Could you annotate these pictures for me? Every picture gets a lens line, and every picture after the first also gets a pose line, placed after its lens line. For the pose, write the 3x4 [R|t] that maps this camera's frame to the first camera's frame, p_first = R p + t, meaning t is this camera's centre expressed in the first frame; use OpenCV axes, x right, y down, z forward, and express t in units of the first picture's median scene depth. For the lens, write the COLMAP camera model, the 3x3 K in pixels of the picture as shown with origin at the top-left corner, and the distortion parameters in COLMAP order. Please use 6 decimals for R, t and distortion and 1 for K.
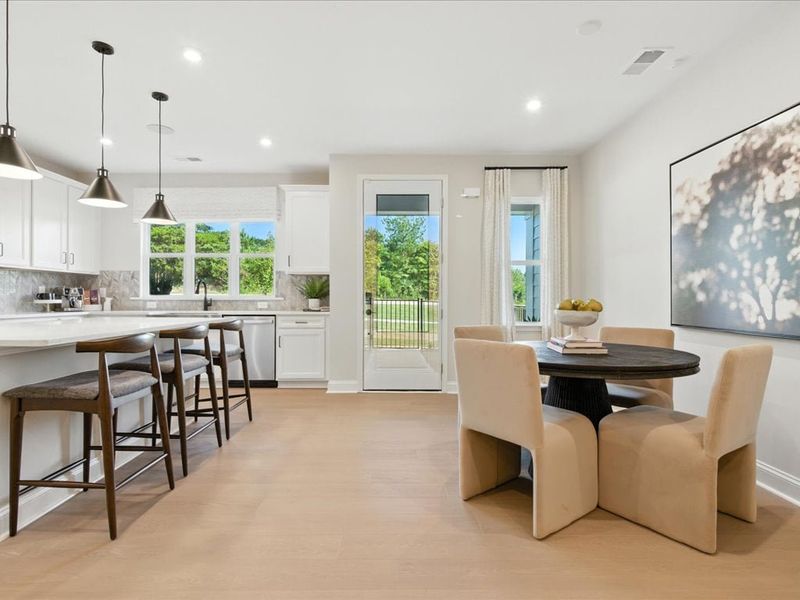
lens RADIAL K [[411.4, 0, 396.7], [0, 411.4, 299.1], [0, 0, 1]] dist [0.007009, -0.003582]
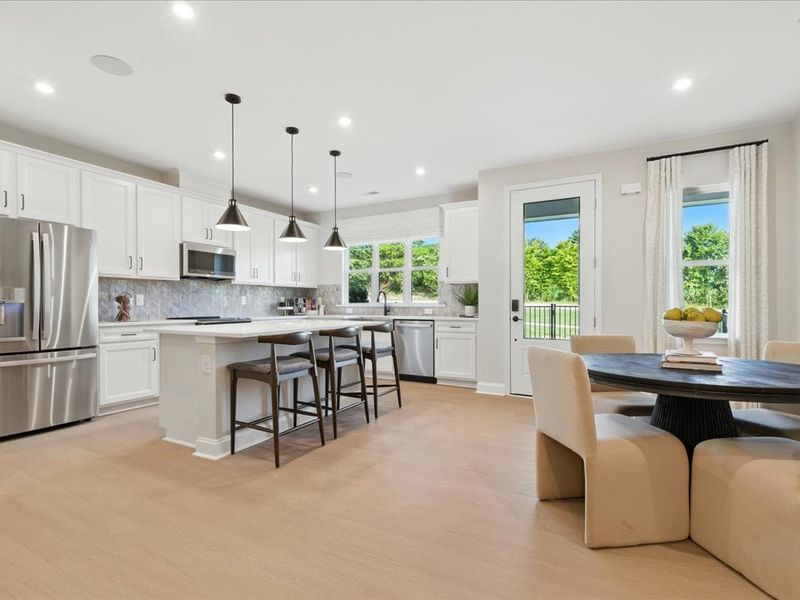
lens RADIAL K [[411.4, 0, 403.9], [0, 411.4, 306.5], [0, 0, 1]] dist [0.007009, -0.003582]
pose [[0.879124, -0.000457, -0.476592, 0.277471], [0.002646, 0.999989, 0.003923, -0.006368], [0.476585, -0.004710, 0.879116, -0.062307]]
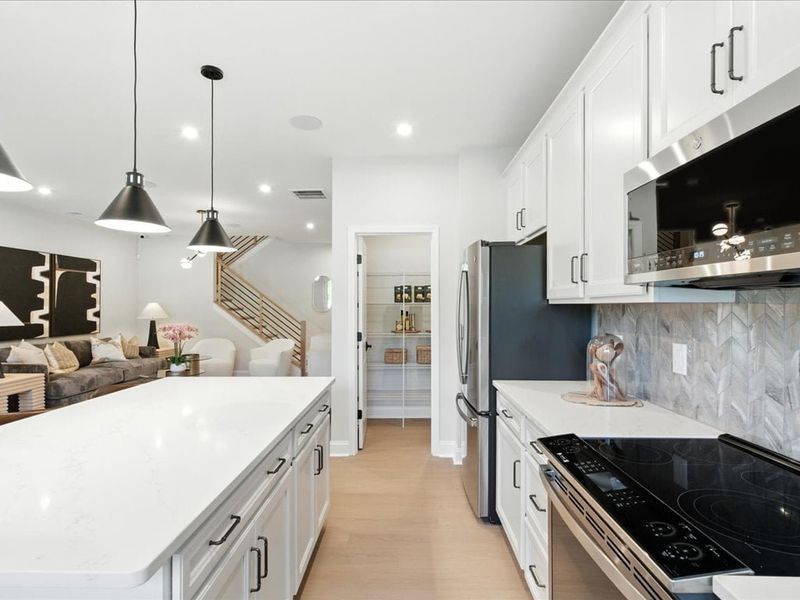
lens RADIAL K [[411.4, 0, 397.0], [0, 411.4, 304.2], [0, 0, 1]] dist [0.007009, -0.003582]
pose [[-0.999635, -0.003689, 0.026781, -1.002511], [-0.003793, 0.999985, -0.003834, -0.100583], [-0.026766, -0.003934, -0.999634, 1.440088]]
